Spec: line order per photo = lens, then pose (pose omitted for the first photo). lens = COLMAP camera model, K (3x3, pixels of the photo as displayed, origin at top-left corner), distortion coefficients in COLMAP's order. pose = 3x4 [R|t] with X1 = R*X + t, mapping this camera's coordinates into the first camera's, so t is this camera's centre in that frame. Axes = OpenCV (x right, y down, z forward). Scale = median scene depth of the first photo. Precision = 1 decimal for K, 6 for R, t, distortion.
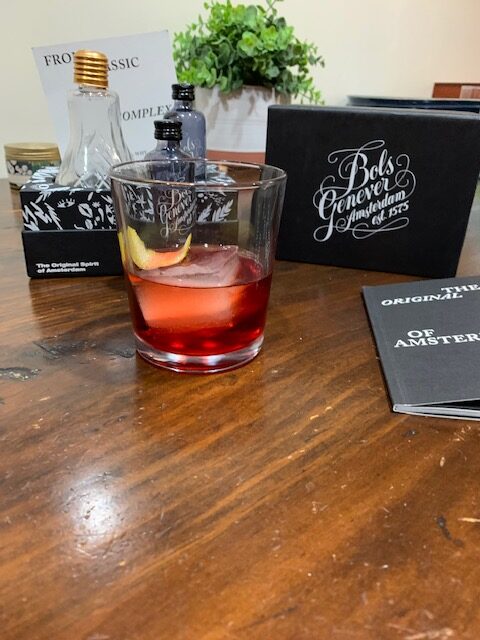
lens RADIAL K [[425.8, 0, 239.2], [0, 425.8, 255.5], [0, 0, 1]] dist [-0.003040, 0.004618]
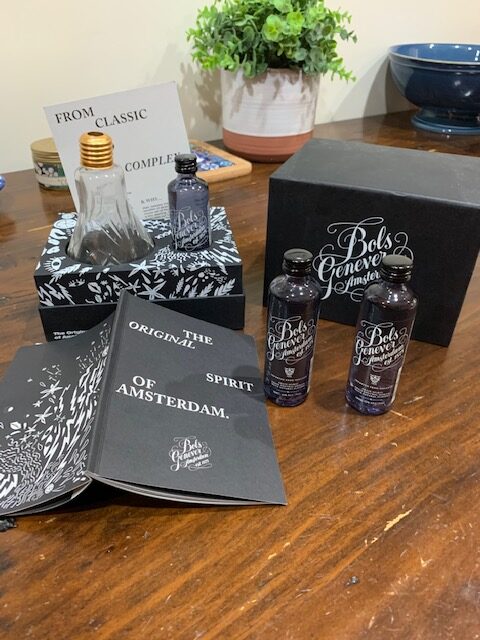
lens RADIAL K [[425.8, 0, 239.2], [0, 425.8, 255.5], [0, 0, 1]] dist [-0.003040, 0.004618]
pose [[0.996720, 0.022219, -0.077817, 0.085481], [-0.012025, 0.991559, 0.129094, -0.316772], [0.080029, -0.127735, 0.988574, -0.031545]]
